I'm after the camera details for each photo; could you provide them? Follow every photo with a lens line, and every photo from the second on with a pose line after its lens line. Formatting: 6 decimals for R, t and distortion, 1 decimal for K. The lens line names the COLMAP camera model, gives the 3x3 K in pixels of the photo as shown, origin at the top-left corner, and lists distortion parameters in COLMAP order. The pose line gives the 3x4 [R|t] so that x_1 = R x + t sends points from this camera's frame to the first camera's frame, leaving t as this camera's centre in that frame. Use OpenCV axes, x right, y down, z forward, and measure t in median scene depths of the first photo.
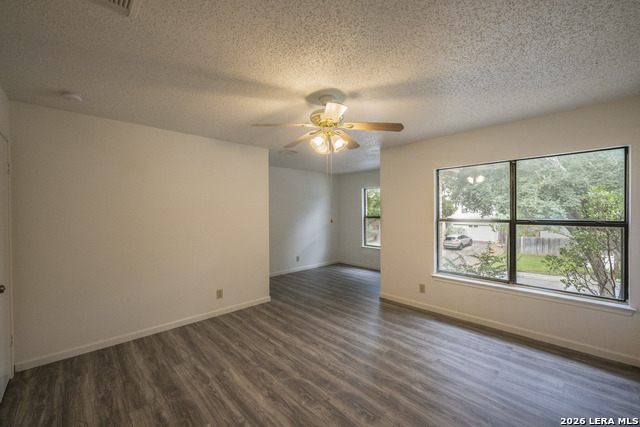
lens RADIAL K [[257.2, 0, 307.1], [0, 257.2, 210.9], [0, 0, 1]] dist [-0.002087, 0.000139]
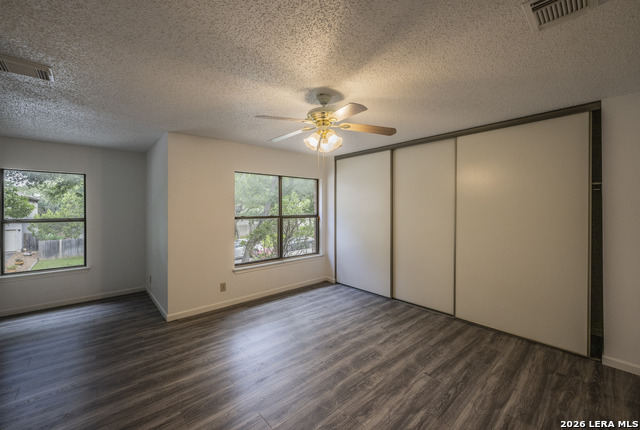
lens RADIAL K [[257.2, 0, 321.1], [0, 257.2, 211.2], [0, 0, 1]] dist [-0.002087, 0.000139]
pose [[0.017226, -0.005888, 0.999834, -0.927016], [0.006980, 0.999959, 0.005769, 0.001141], [-0.999827, 0.006880, 0.017266, 1.004674]]
